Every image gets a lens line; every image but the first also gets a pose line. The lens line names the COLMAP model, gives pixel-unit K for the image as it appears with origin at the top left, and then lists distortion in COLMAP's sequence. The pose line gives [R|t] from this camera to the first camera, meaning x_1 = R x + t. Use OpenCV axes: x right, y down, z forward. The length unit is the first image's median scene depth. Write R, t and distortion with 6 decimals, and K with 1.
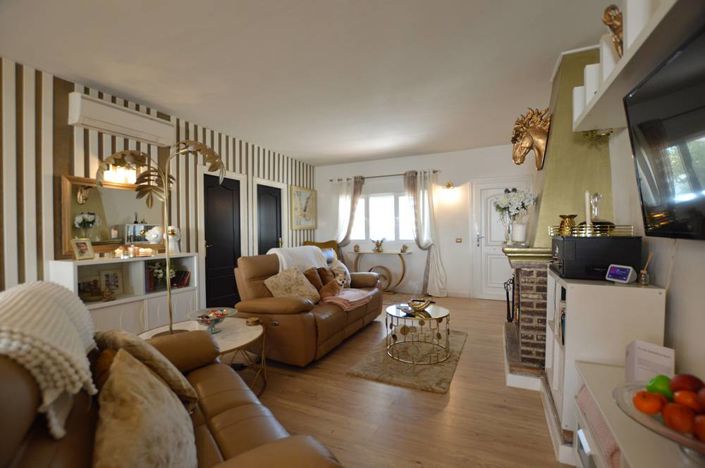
lens RADIAL K [[322.7, 0, 352.5], [0, 322.7, 234.0], [0, 0, 1]] dist [-0.028267, 0.001055]
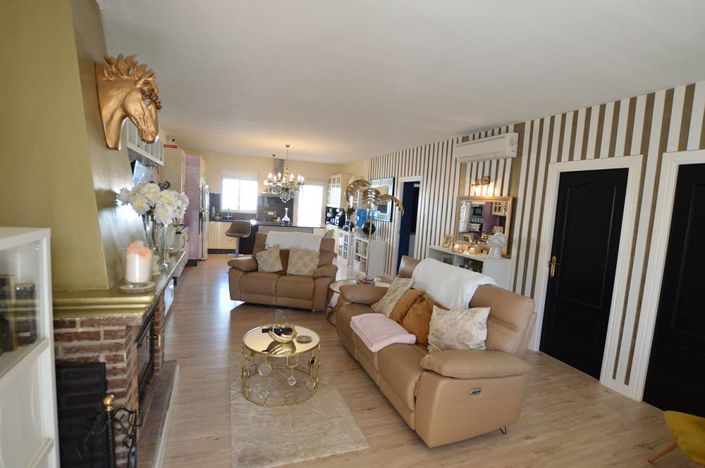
lens RADIAL K [[322.7, 0, 352.5], [0, 322.7, 234.0], [0, 0, 1]] dist [-0.028267, 0.001055]
pose [[-0.678084, -0.033259, -0.734231, 0.466828], [-0.130636, 0.988523, 0.075868, -0.028489], [0.723281, 0.147362, -0.674647, 1.189639]]
